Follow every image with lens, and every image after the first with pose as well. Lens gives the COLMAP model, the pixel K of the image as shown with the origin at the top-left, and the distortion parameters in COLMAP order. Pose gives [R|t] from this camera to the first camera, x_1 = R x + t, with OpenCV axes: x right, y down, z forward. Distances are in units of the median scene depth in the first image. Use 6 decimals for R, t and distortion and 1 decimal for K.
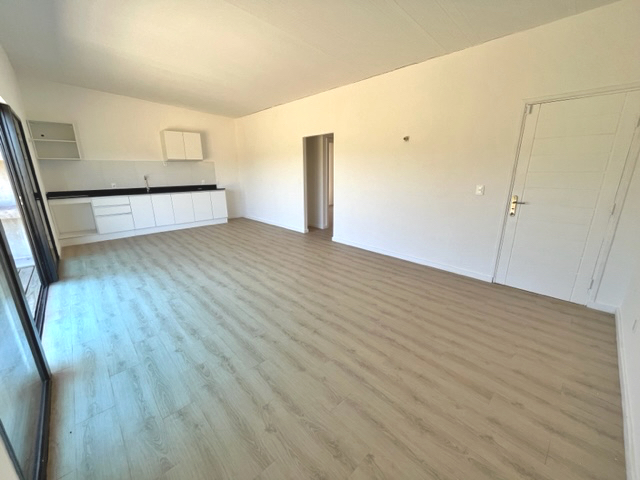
lens RADIAL K [[258.9, 0, 320.0], [0, 258.9, 240.0], [0, 0, 1]] dist [0.000985, 0.000329]
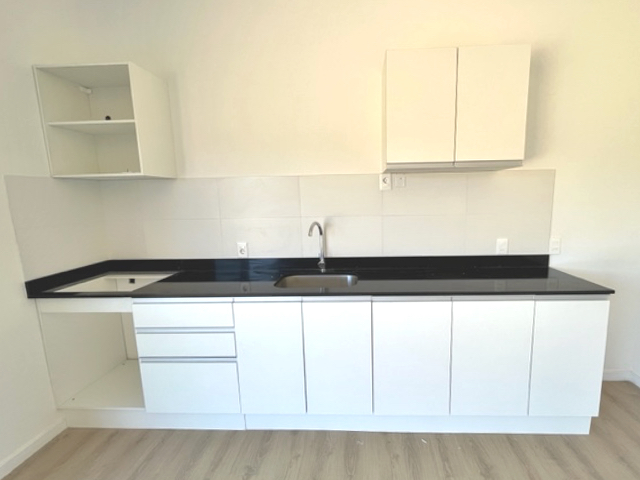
lens RADIAL K [[266.9, 0, 335.8], [0, 266.9, 239.1], [0, 0, 1]] dist [-0.000166, 0.000023]
pose [[0.693248, 0.111943, -0.711952, -0.653809], [-0.172505, 0.984921, -0.013110, -0.346050], [0.699749, 0.131904, 0.702106, 1.206873]]
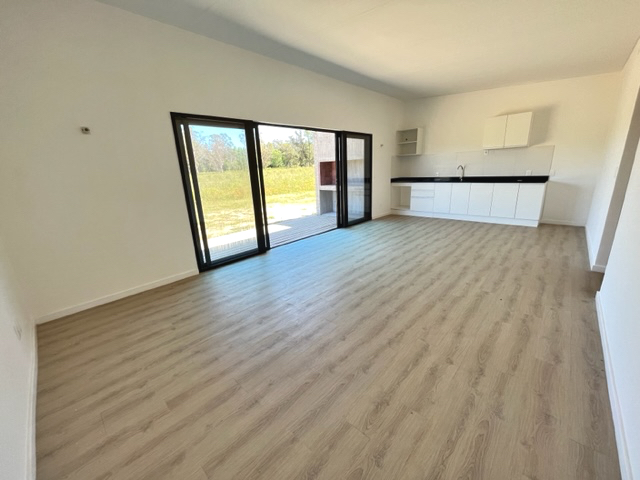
lens RADIAL K [[258.9, 0, 320.0], [0, 258.9, 240.0], [0, 0, 1]] dist [0.000985, 0.000329]
pose [[0.057967, 0.265721, -0.962306, 0.616889], [-0.219942, 0.943642, 0.247318, -0.144238], [0.973789, 0.197315, 0.113143, 0.558007]]
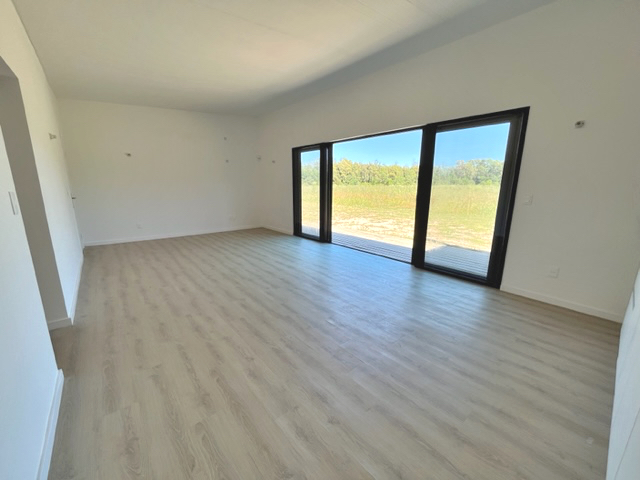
lens RADIAL K [[258.9, 0, 320.0], [0, 258.9, 240.0], [0, 0, 1]] dist [0.000985, 0.000329]
pose [[-0.998294, -0.015304, 0.056351, -0.550428], [0.012439, 0.887158, 0.461298, -0.447130], [-0.057052, 0.461212, -0.885454, 1.758064]]
